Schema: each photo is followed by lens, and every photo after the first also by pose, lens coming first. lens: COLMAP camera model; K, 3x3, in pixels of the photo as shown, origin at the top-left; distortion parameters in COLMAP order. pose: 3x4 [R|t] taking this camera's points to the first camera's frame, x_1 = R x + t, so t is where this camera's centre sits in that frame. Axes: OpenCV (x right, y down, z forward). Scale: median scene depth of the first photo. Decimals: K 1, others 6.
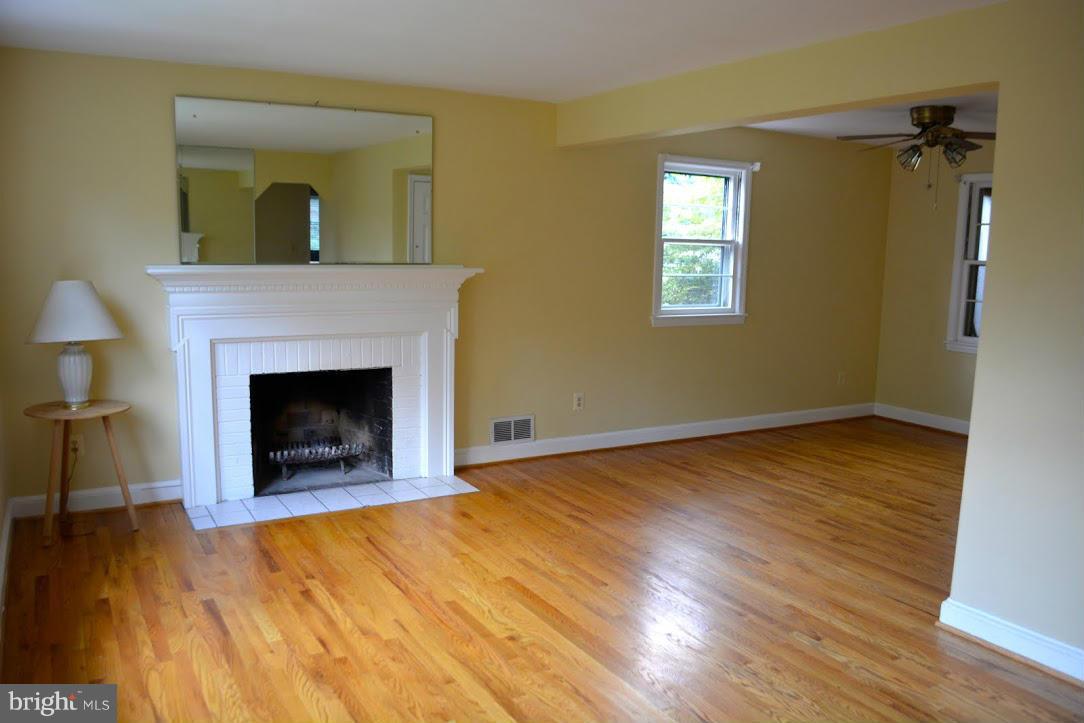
lens RADIAL K [[864.5, 0, 541.9], [0, 864.5, 376.4], [0, 0, 1]] dist [-0.084708, 0.006954]
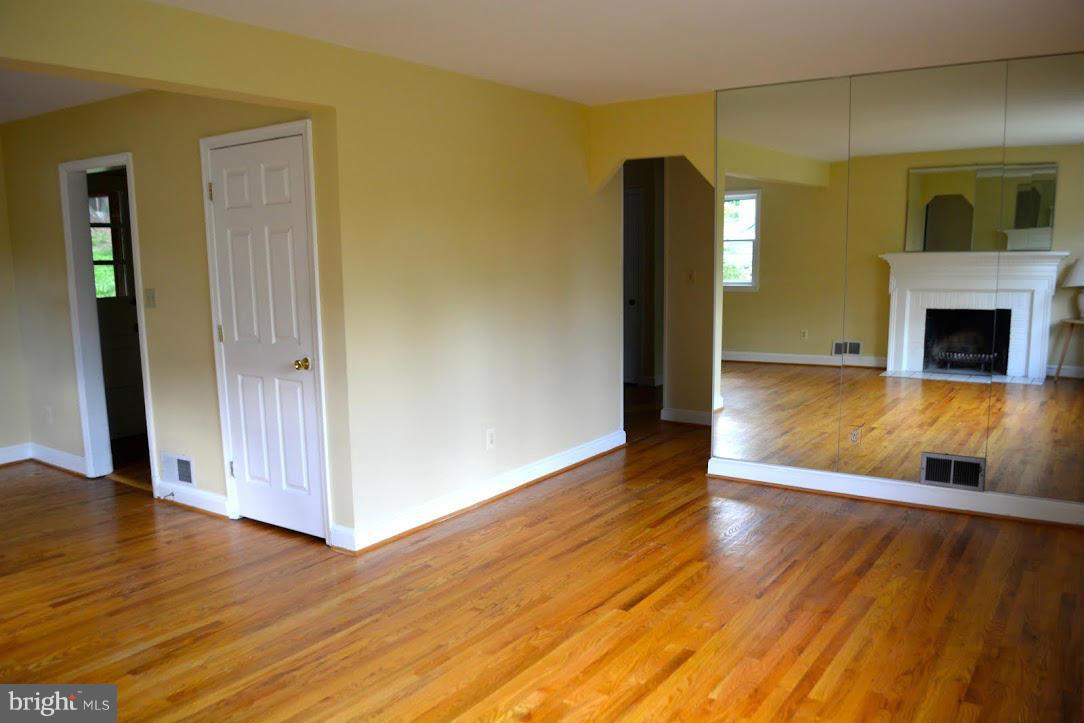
lens RADIAL K [[864.5, 0, 541.9], [0, 864.5, 376.4], [0, 0, 1]] dist [-0.084708, 0.006954]
pose [[-0.425460, -0.148100, 0.892777, -0.728388], [0.145925, 0.962382, 0.229188, -0.200606], [-0.893135, 0.227789, -0.387843, 1.222611]]
